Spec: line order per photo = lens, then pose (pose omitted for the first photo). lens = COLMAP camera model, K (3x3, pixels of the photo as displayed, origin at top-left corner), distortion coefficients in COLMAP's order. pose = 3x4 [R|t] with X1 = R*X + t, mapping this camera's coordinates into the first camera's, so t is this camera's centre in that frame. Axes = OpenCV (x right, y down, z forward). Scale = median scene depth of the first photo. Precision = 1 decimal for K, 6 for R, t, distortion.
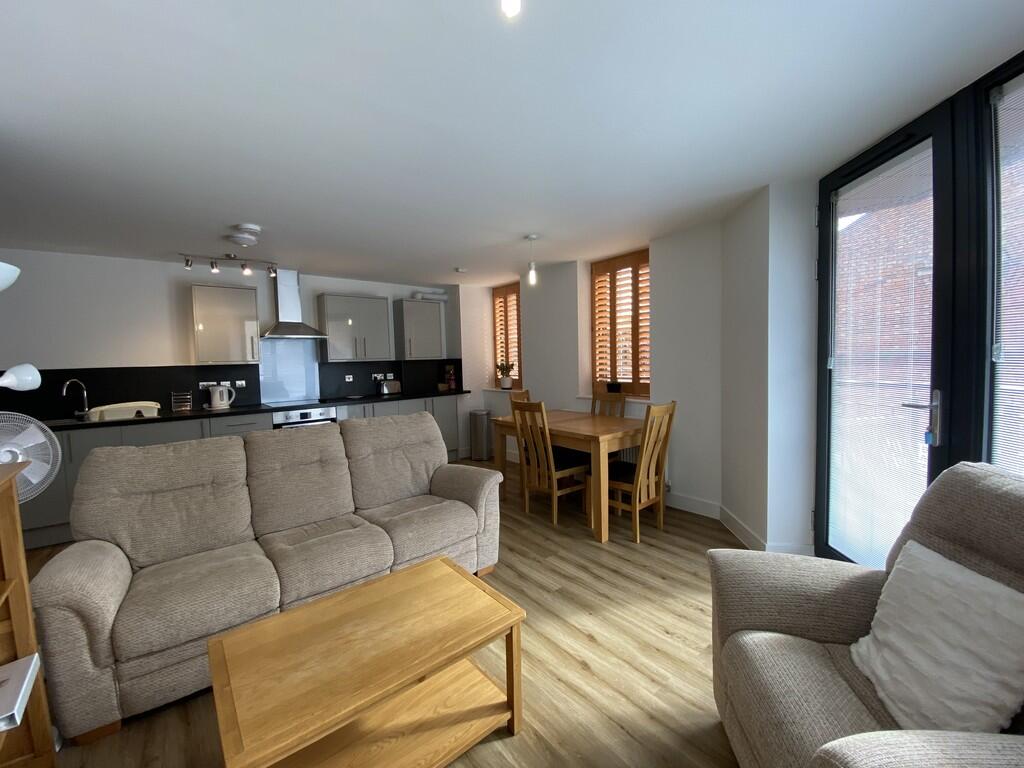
lens RADIAL K [[411.5, 0, 514.2], [0, 411.5, 379.6], [0, 0, 1]] dist [0.000656, 0.000005]
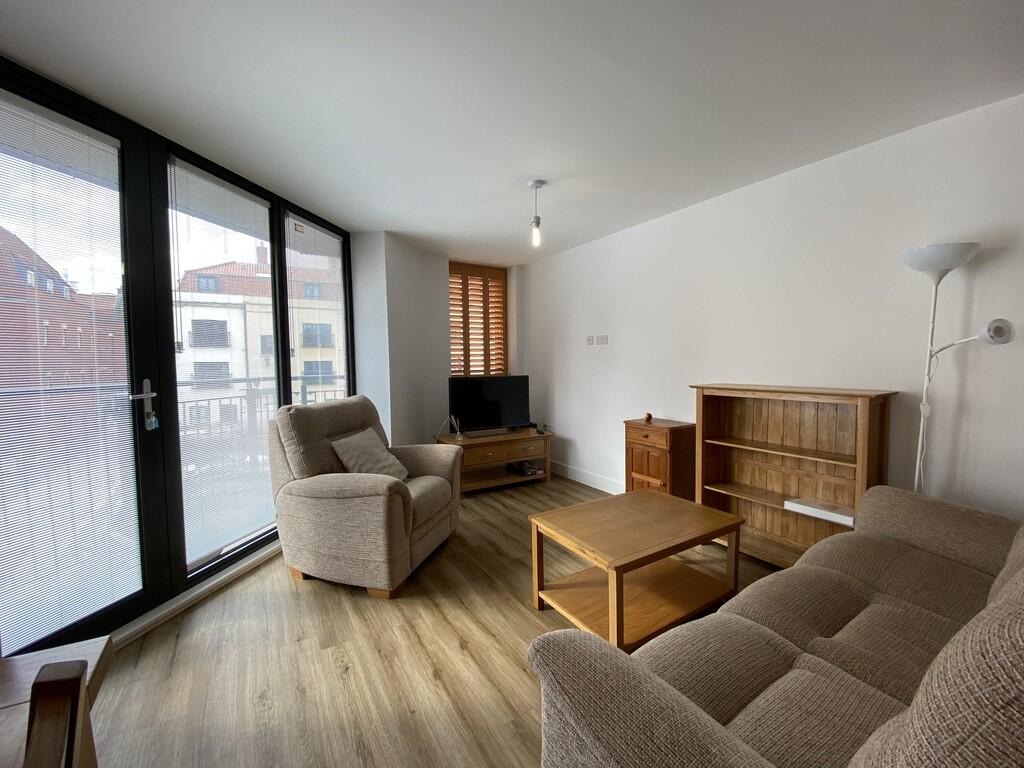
lens RADIAL K [[411.5, 0, 509.7], [0, 411.5, 382.2], [0, 0, 1]] dist [0.000656, 0.000005]
pose [[-0.989318, 0.034297, 0.141682, -0.101322], [0.049361, 0.993329, 0.104215, -0.034501], [-0.137162, 0.110096, -0.984411, 1.901531]]
